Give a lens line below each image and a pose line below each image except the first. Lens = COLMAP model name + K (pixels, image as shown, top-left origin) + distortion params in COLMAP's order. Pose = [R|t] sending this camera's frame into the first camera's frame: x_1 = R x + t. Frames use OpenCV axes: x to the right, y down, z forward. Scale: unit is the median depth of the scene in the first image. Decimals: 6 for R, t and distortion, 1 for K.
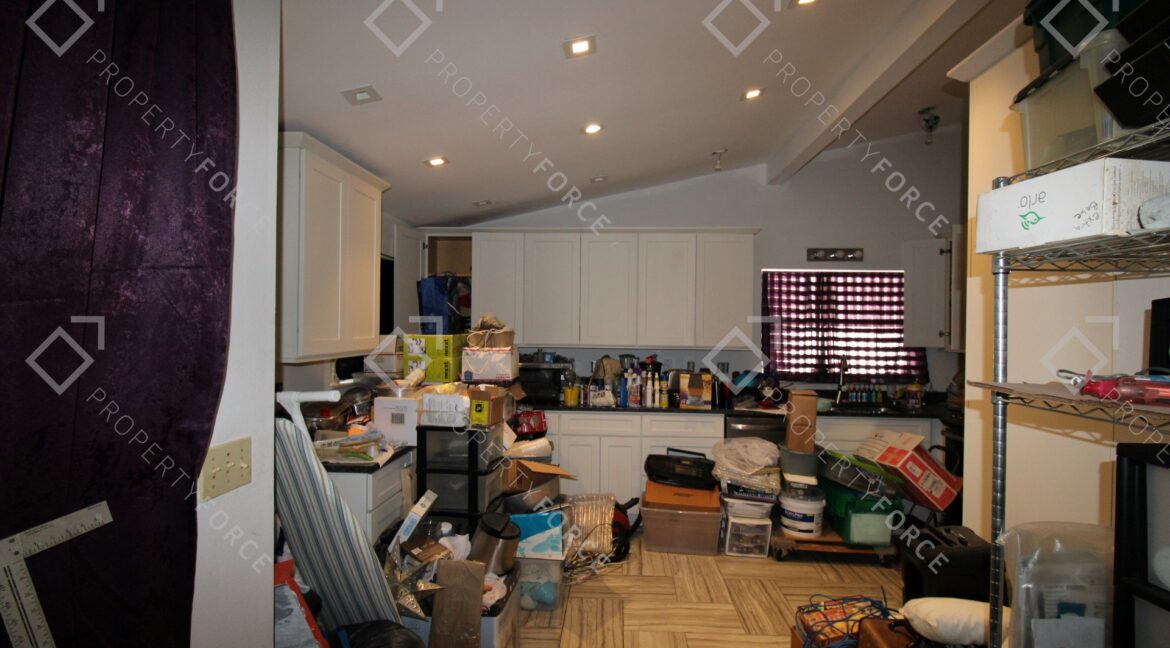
lens RADIAL K [[541.0, 0, 584.6], [0, 541.0, 325.8], [0, 0, 1]] dist [-0.003180, -0.000419]
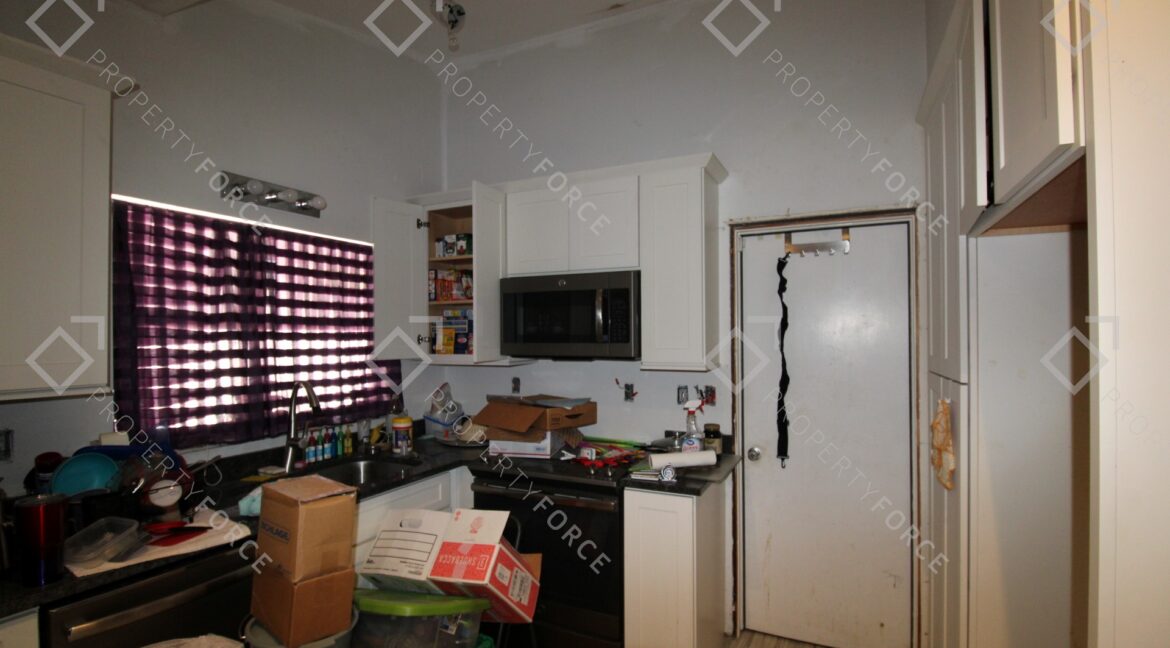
lens RADIAL K [[541.0, 0, 586.3], [0, 541.0, 330.1], [0, 0, 1]] dist [-0.003180, -0.000419]
pose [[0.372052, -0.005346, 0.928196, 0.078242], [0.006077, 0.999976, 0.003324, 0.001871], [-0.928192, 0.004404, 0.372076, 0.510780]]
